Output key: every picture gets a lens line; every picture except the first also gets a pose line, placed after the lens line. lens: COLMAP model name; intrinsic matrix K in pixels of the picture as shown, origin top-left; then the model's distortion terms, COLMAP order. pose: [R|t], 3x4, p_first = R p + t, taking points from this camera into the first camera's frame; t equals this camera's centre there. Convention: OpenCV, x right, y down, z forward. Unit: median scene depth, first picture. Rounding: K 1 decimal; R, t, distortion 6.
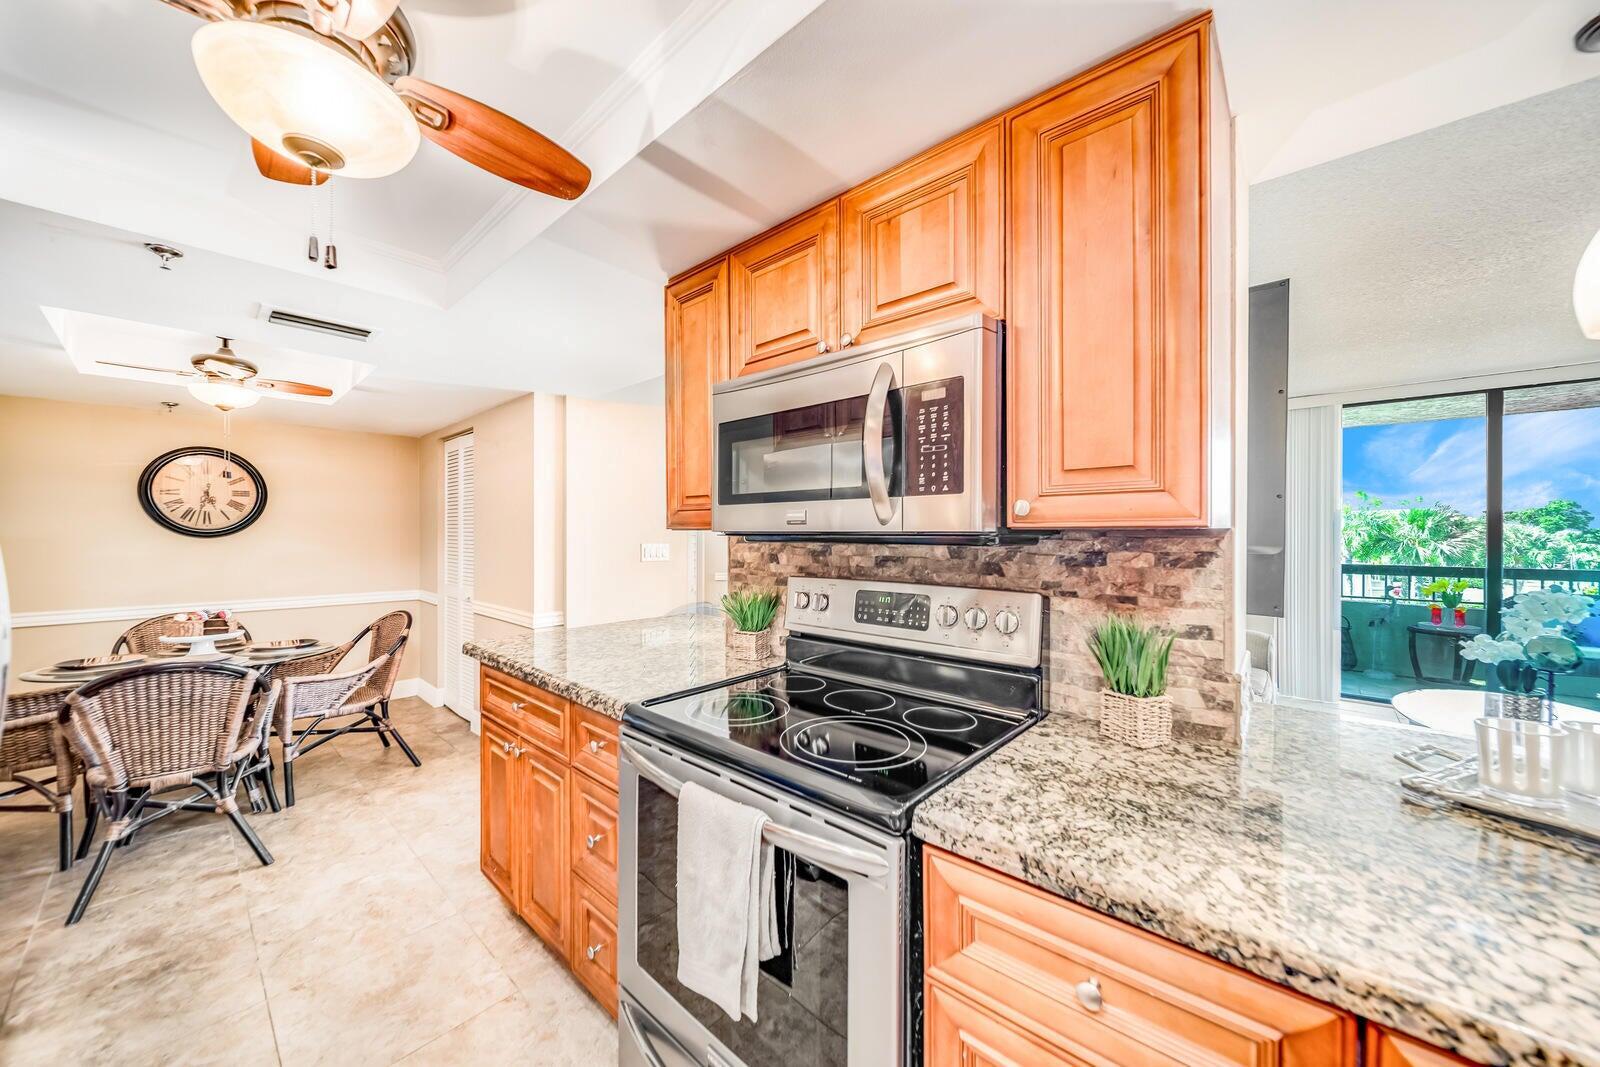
lens RADIAL K [[565.9, 0, 800.0], [0, 565.9, 533.5], [0, 0, 1]] dist [-0.000392, -0.000020]
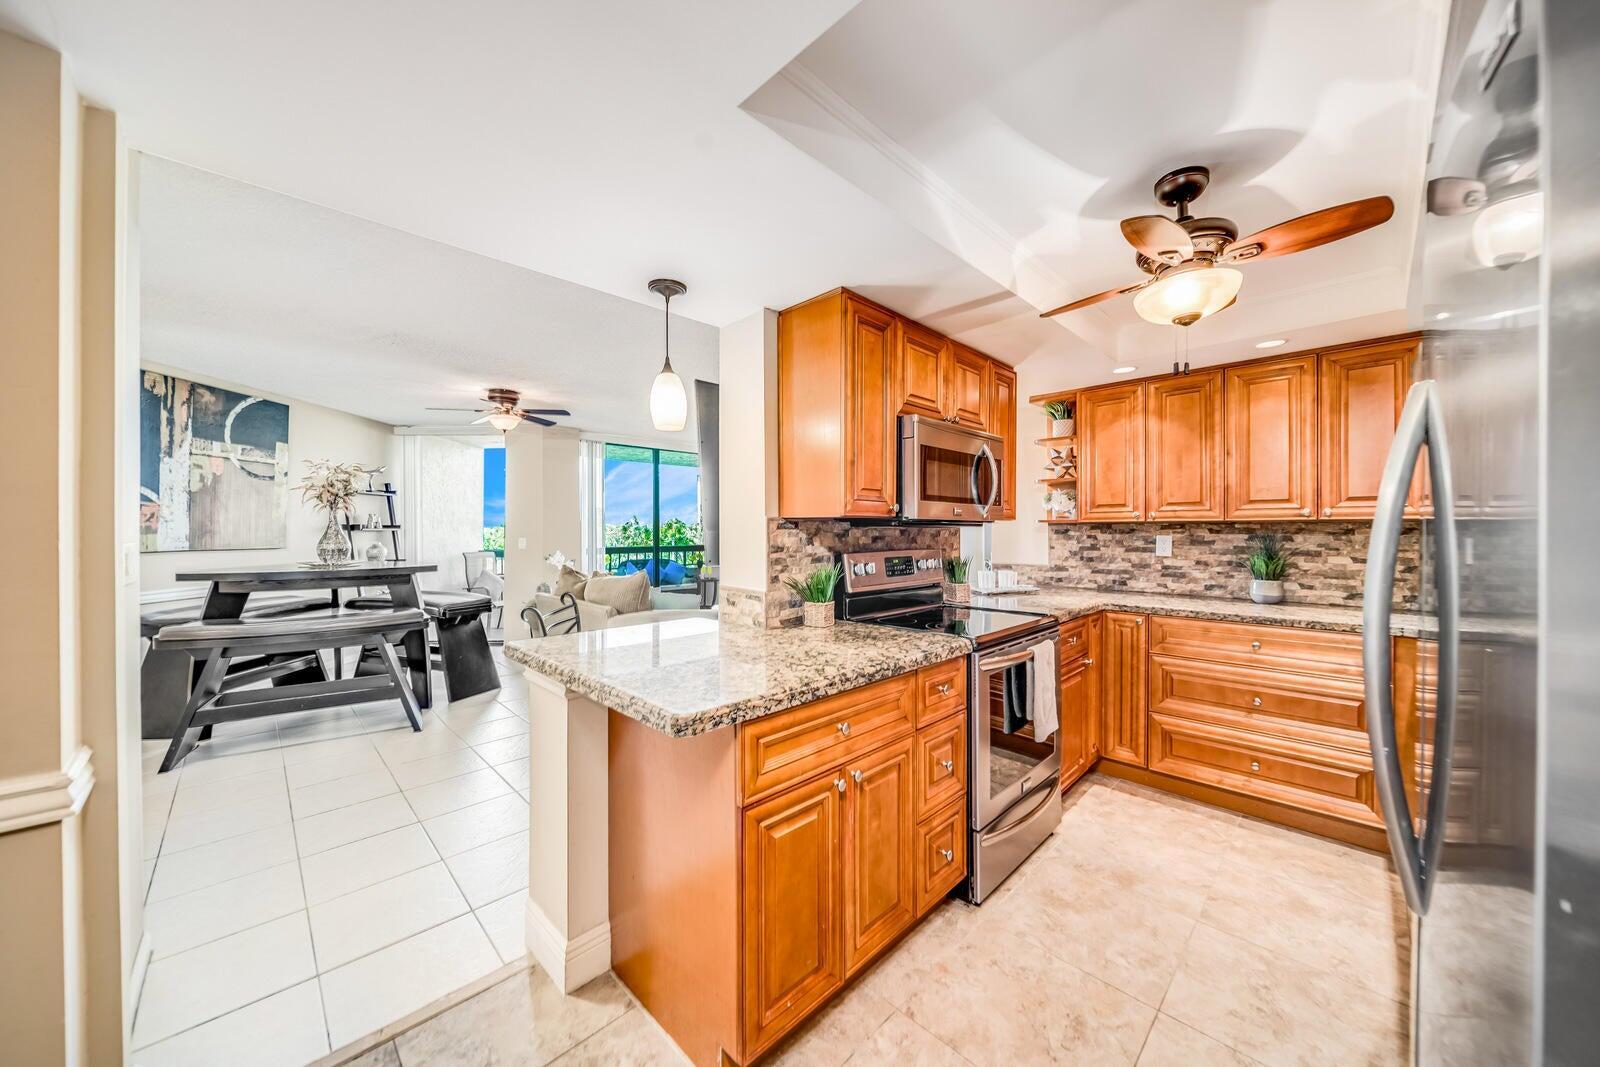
lens RADIAL K [[565.9, 0, 800.0], [0, 565.9, 533.5], [0, 0, 1]] dist [-0.000392, -0.000020]
pose [[0.048843, -0.005170, 0.998793, -1.144091], [0.001309, 0.999986, 0.005112, 0.019455], [-0.998806, 0.001058, 0.048849, 0.894452]]
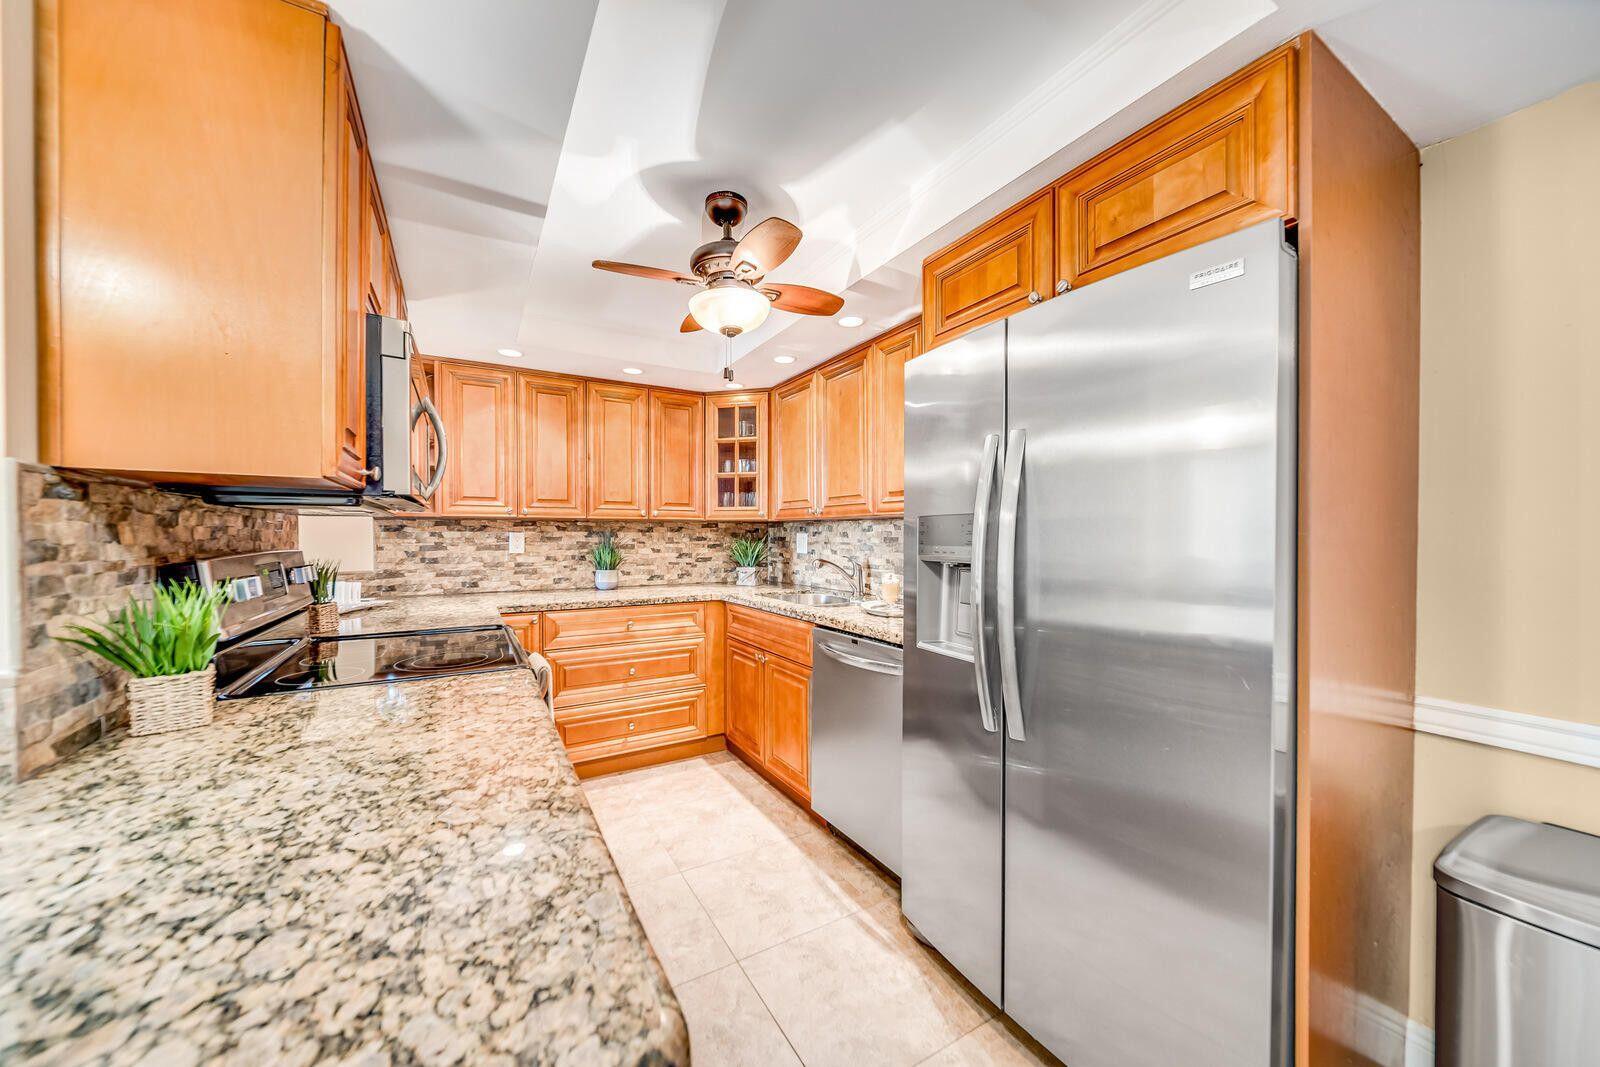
lens RADIAL K [[553.2, 0, 789.4], [0, 553.2, 542.9], [0, 0, 1]] dist [-0.011707, -0.000034]
pose [[-0.952048, -0.004048, 0.305923, -0.696295], [0.000167, 0.999905, 0.013750, 0.042322], [-0.305950, 0.013142, -0.951957, 1.179085]]
